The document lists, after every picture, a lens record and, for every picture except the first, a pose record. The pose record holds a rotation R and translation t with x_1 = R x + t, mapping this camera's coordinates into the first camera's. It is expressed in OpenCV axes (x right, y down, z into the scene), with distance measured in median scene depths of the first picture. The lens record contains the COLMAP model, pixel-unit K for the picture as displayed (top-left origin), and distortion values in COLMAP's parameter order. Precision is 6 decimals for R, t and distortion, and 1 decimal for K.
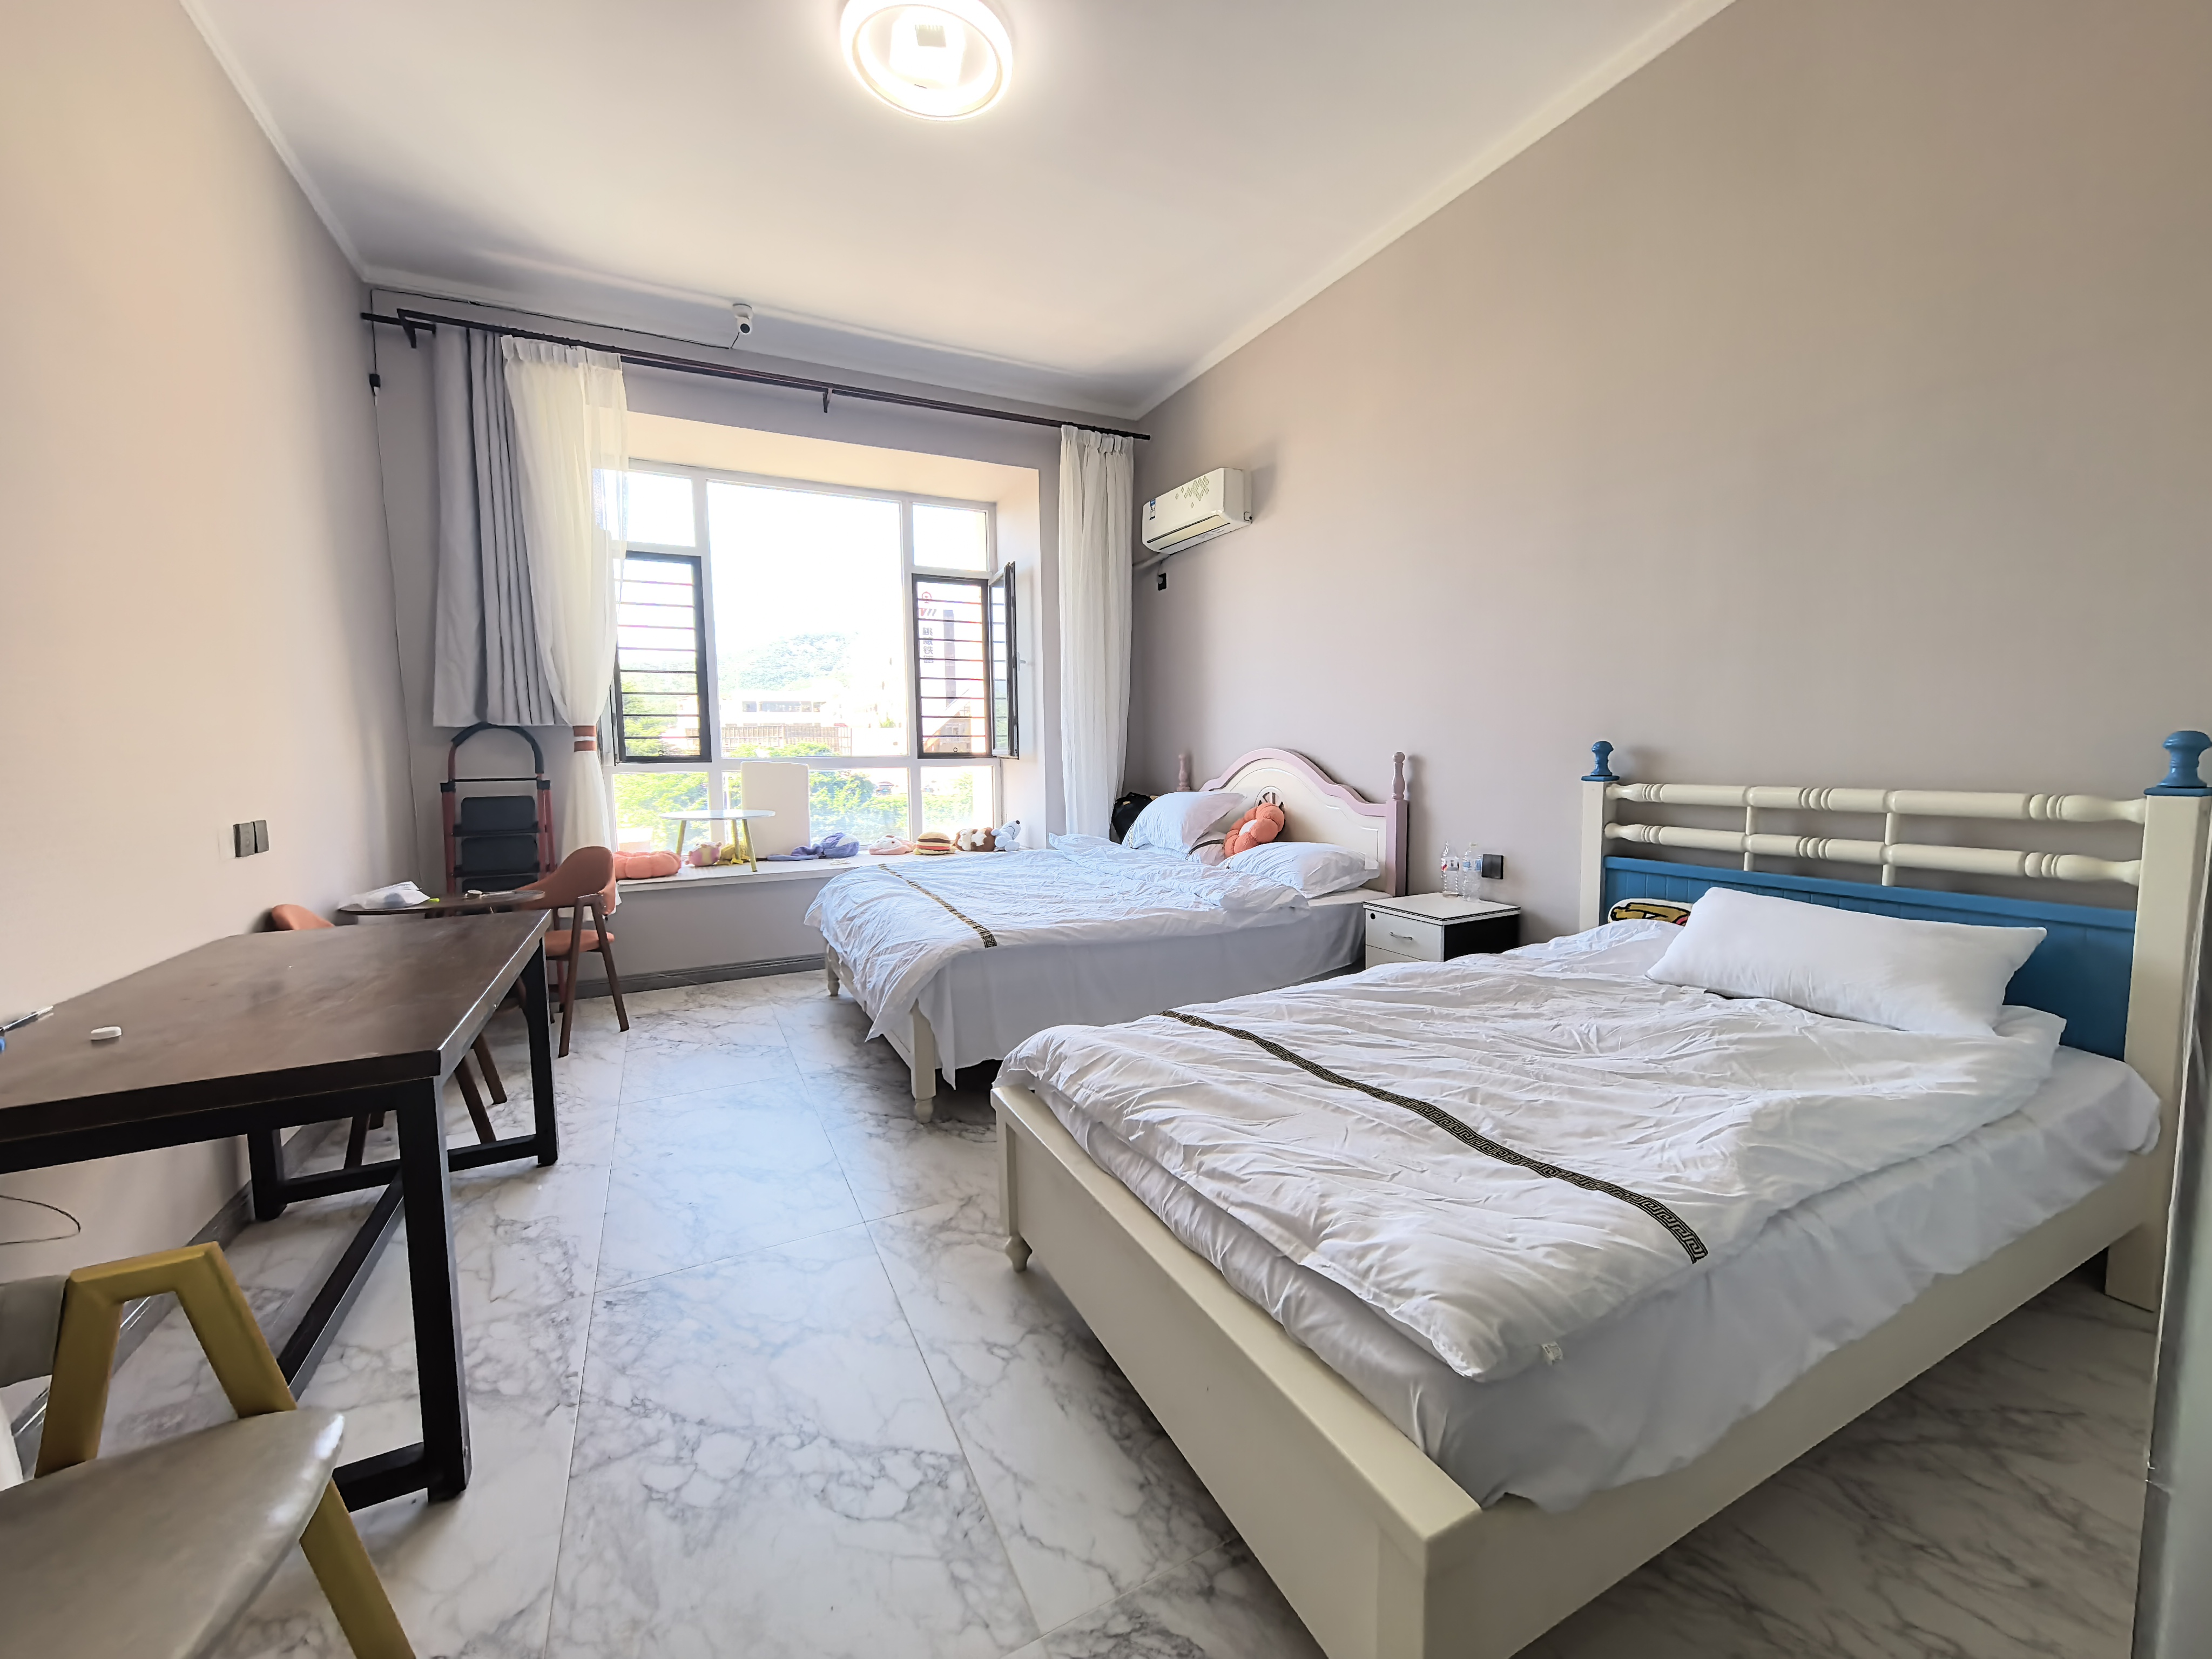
lens RADIAL K [[872.9, 0, 1106.0], [0, 872.9, 829.5], [0, 0, 1]] dist [0.000327, 0.000107]
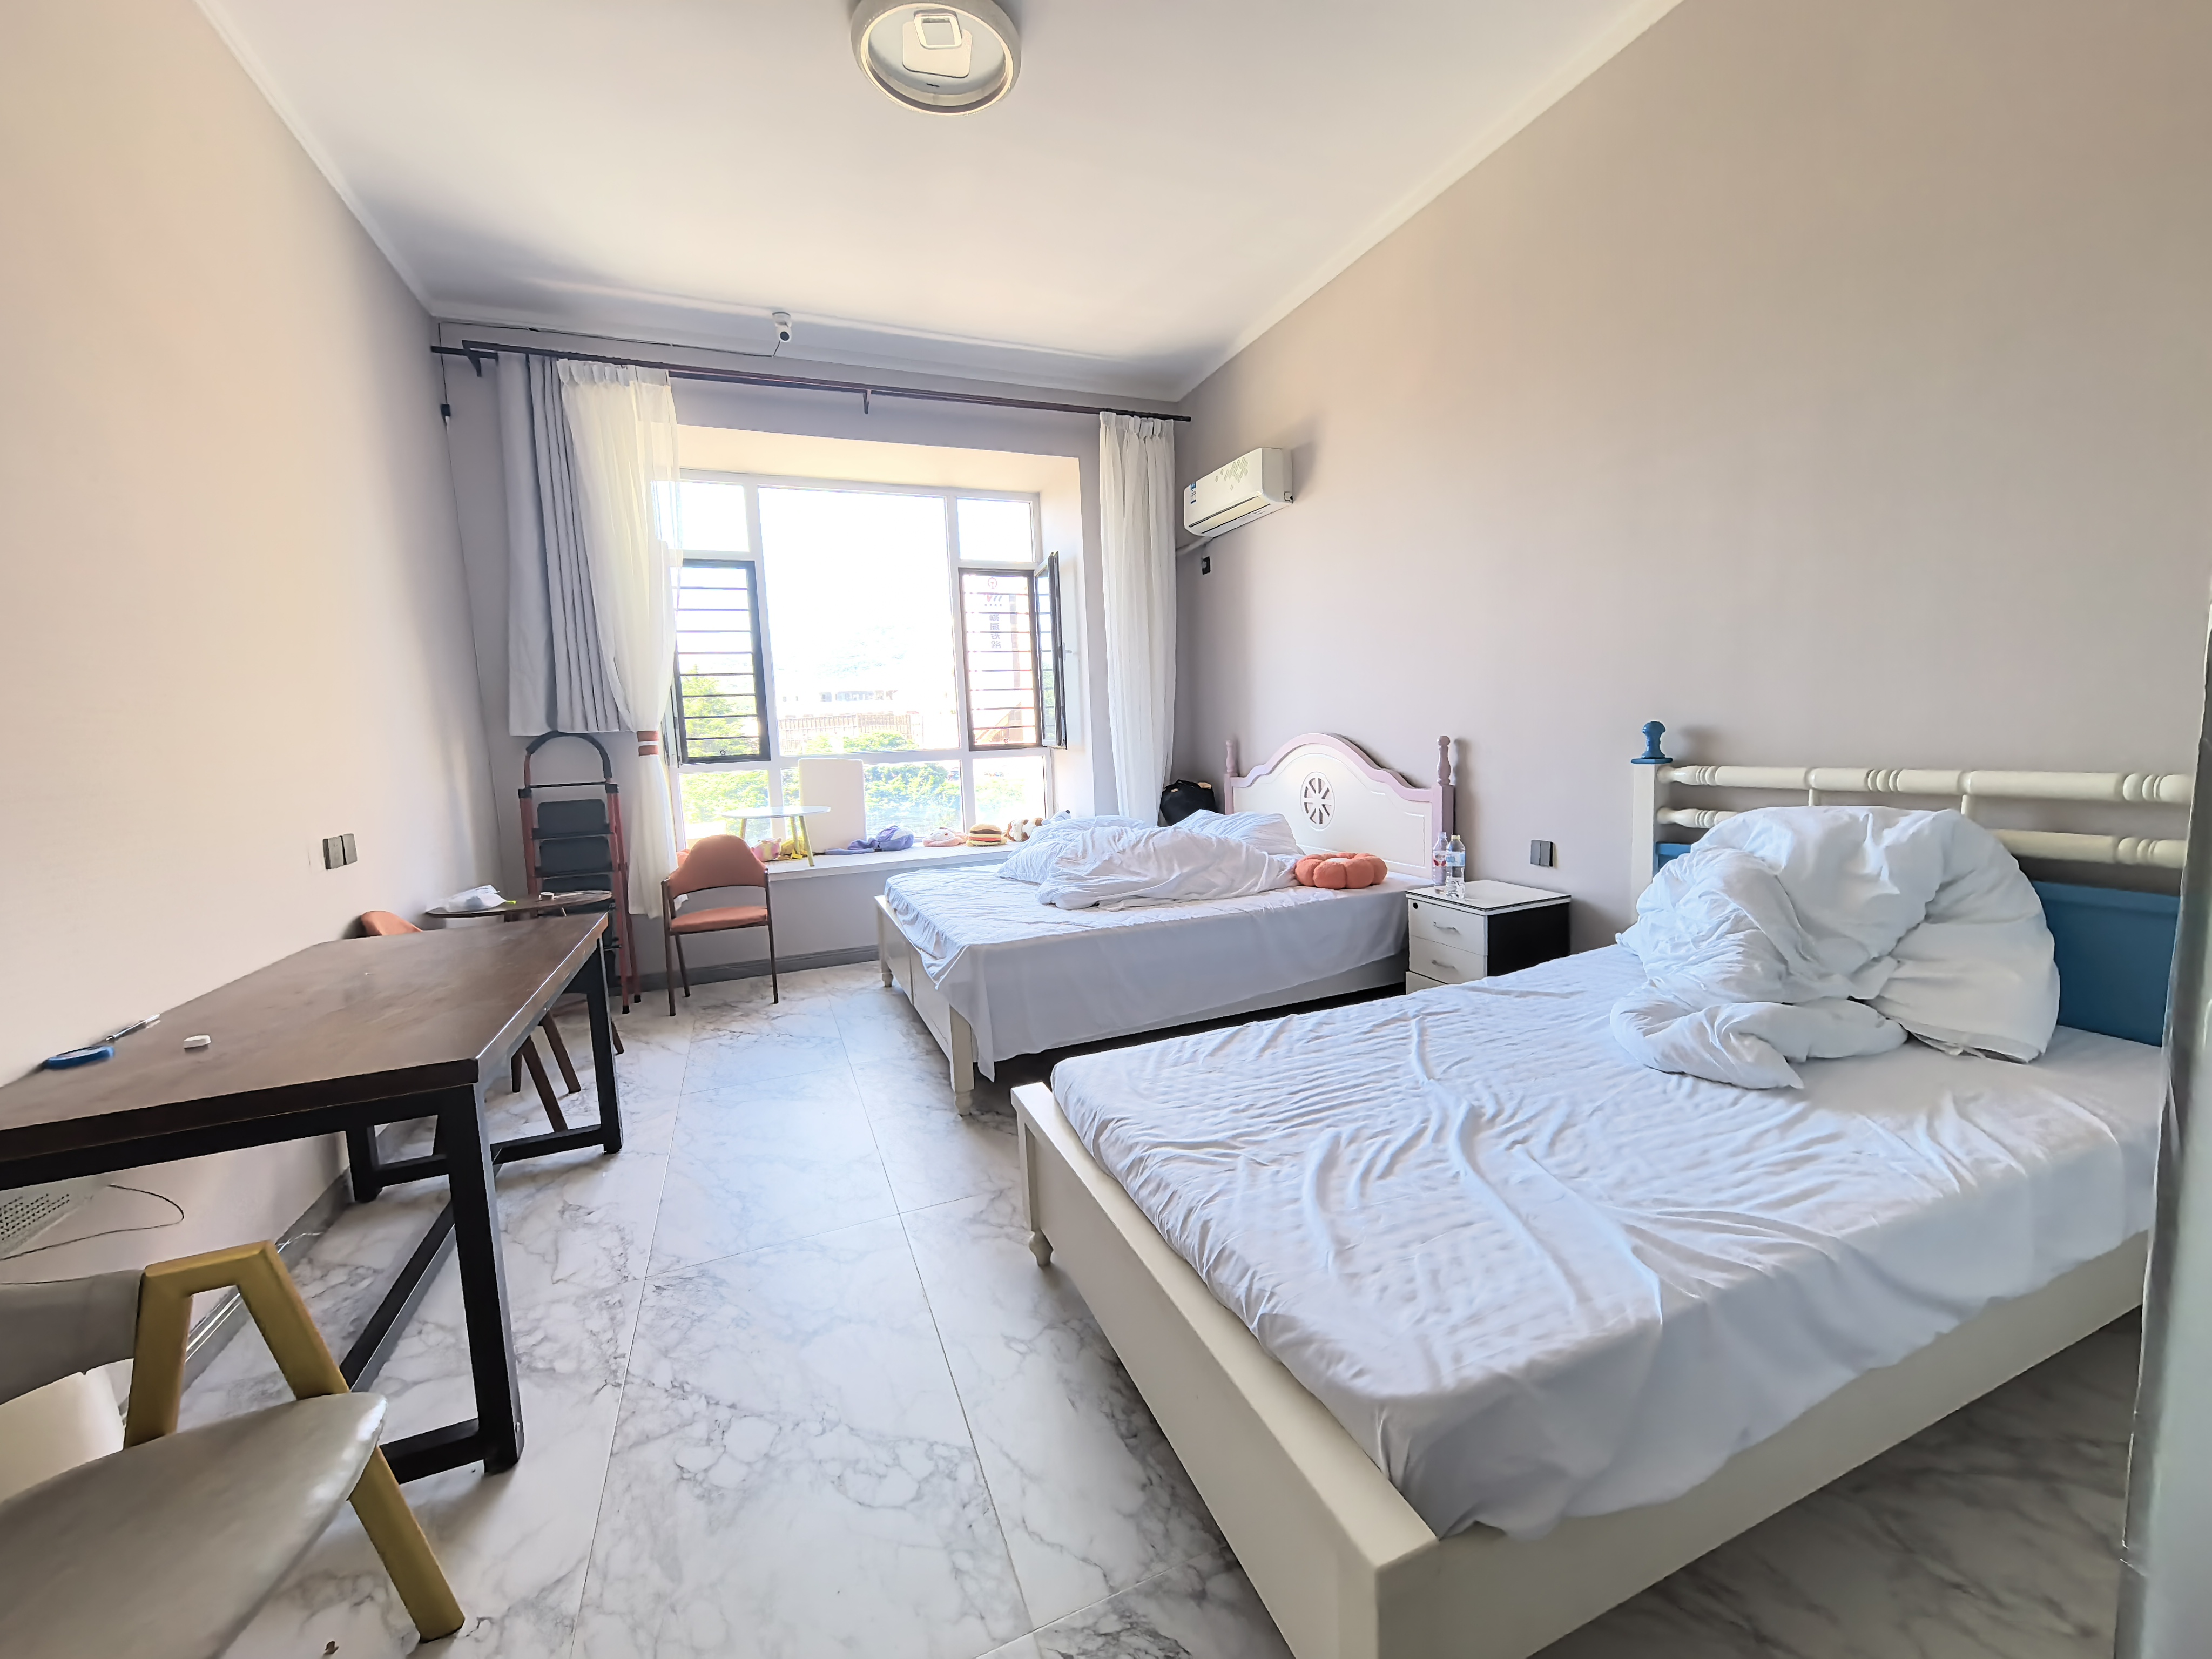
lens RADIAL K [[871.7, 0, 1106.0], [0, 871.7, 829.5], [0, 0, 1]] dist [-0.000912, -0.000065]
pose [[0.996516, -0.019790, -0.081017, 0.052449], [0.021605, 0.999533, 0.021598, -0.018703], [0.080552, -0.023273, 0.996479, 0.002562]]
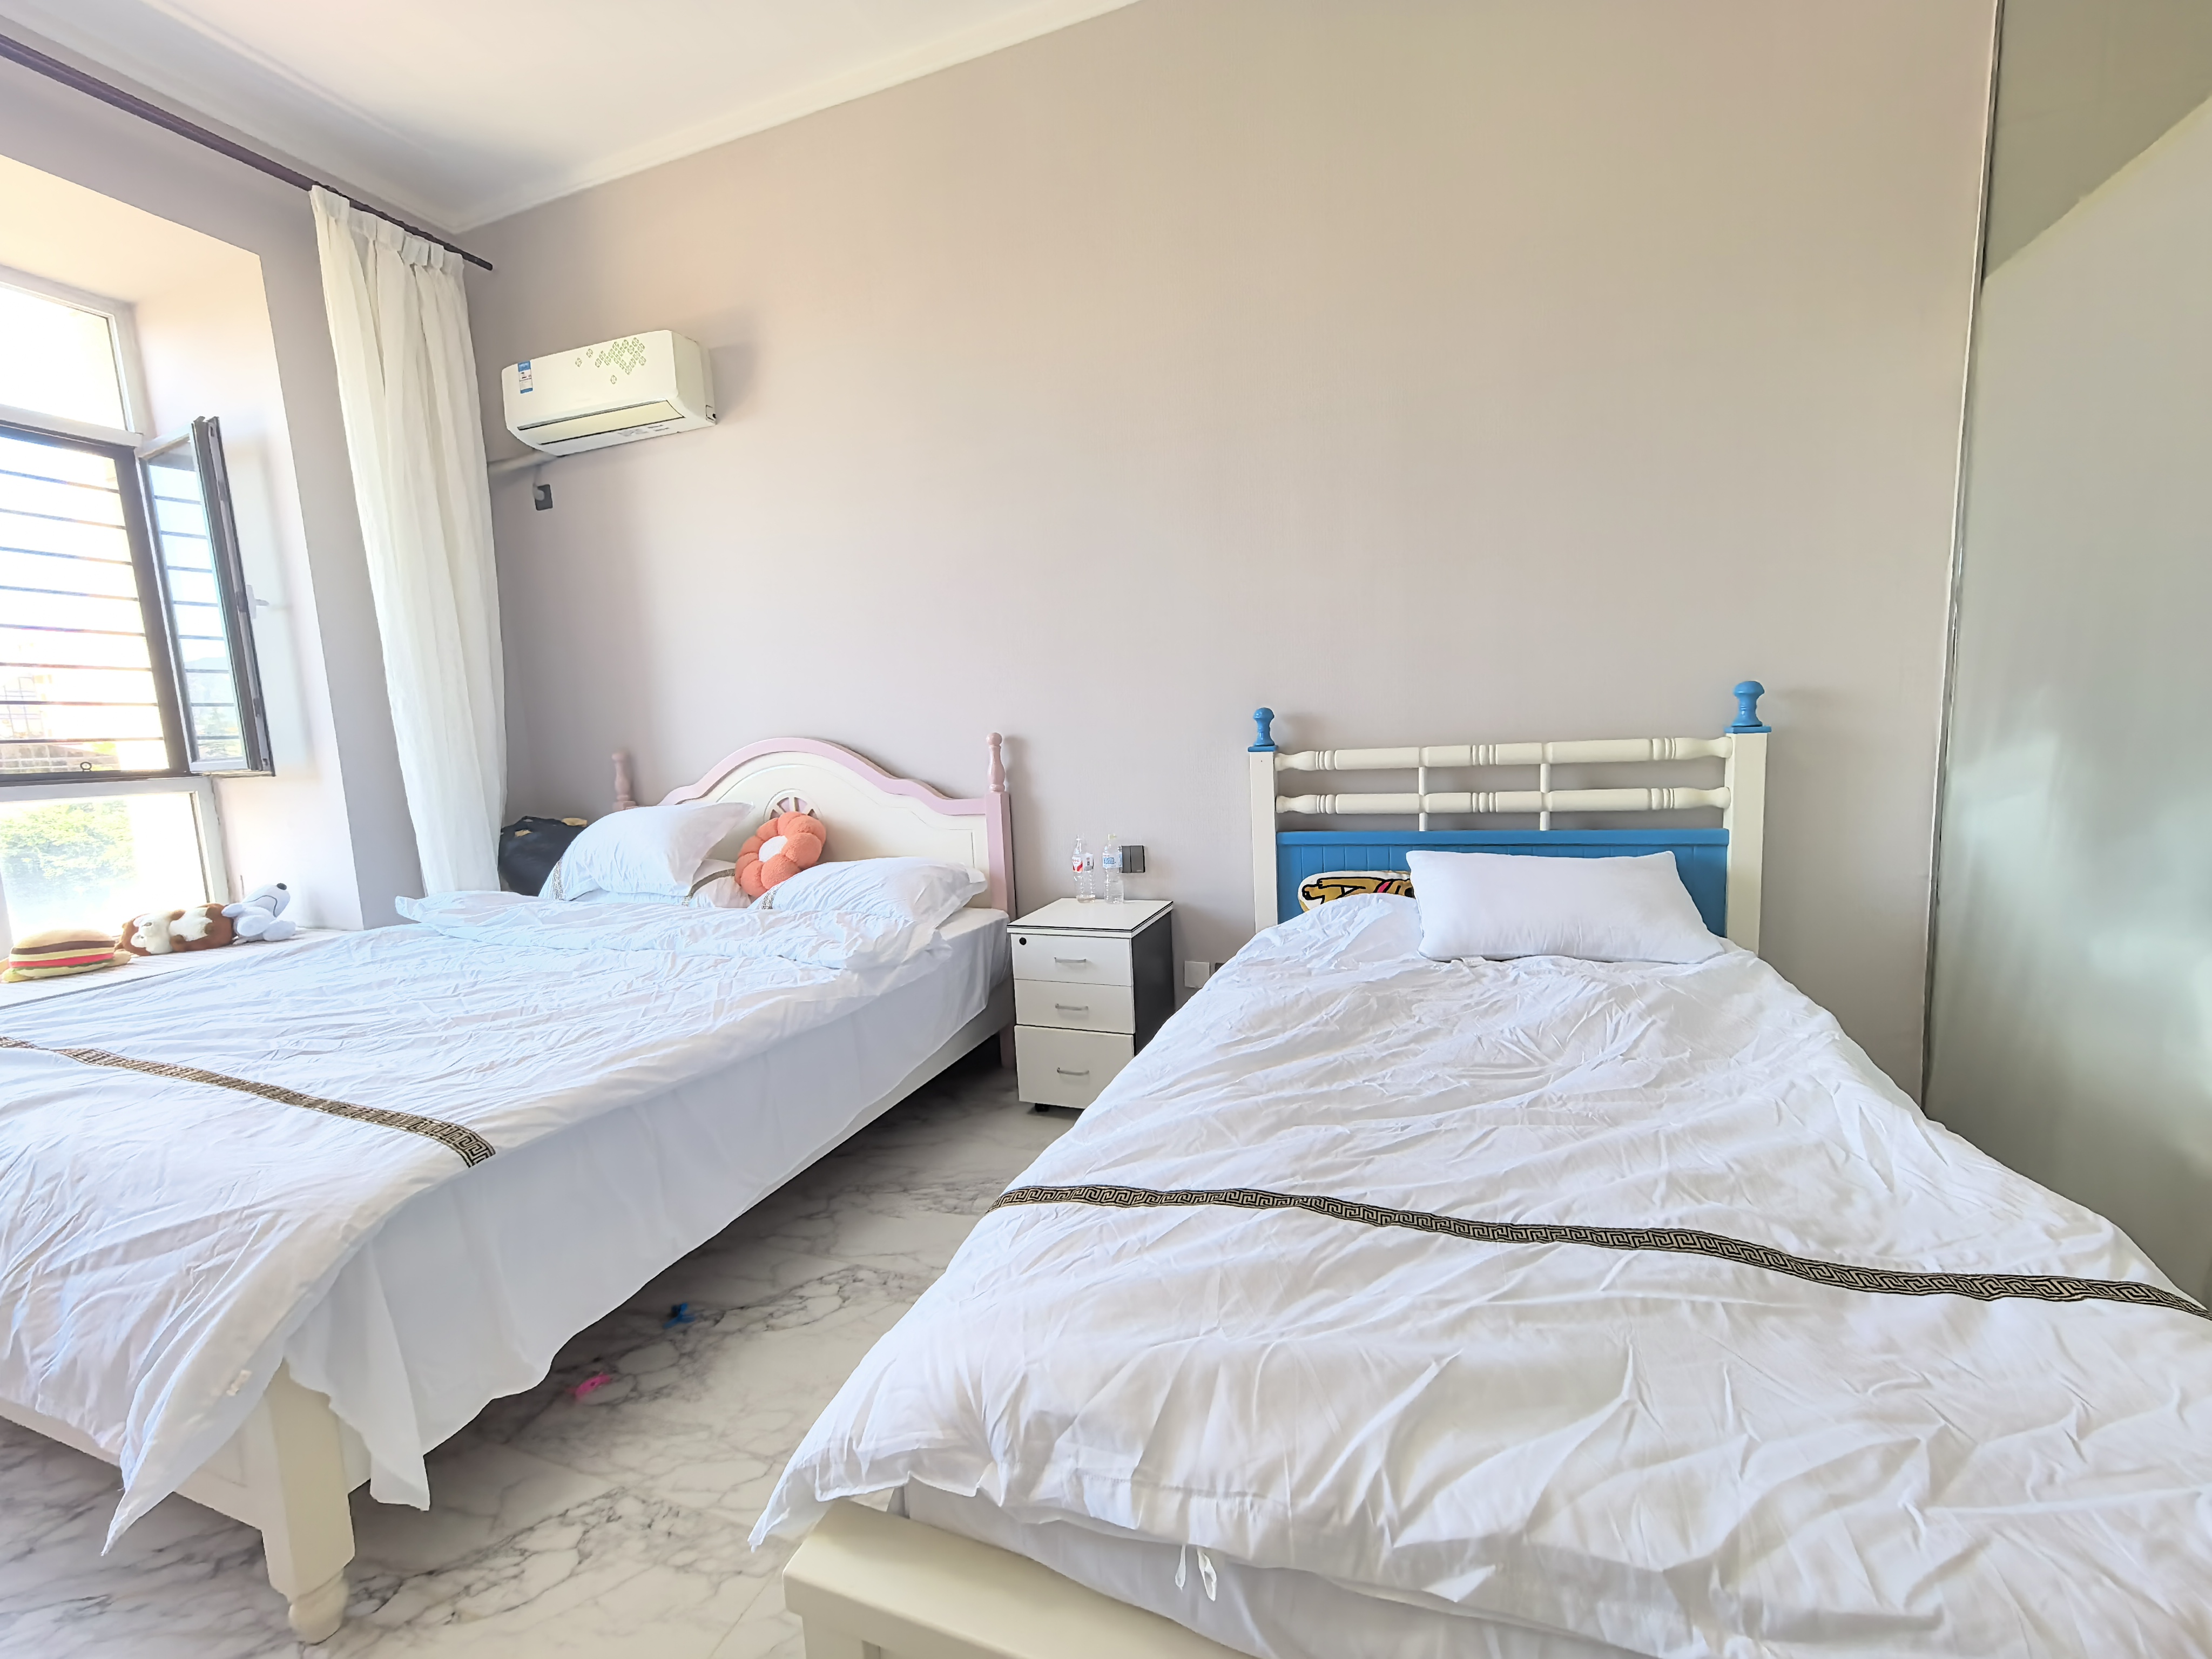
lens RADIAL K [[881.4, 0, 1106.0], [0, 881.4, 829.5], [0, 0, 1]] dist [0.010368, 0.000197]
pose [[0.734837, -0.096475, 0.671347, -0.201717], [0.100288, 0.994407, 0.033127, -0.023217], [-0.670788, 0.042985, 0.740403, 0.460570]]
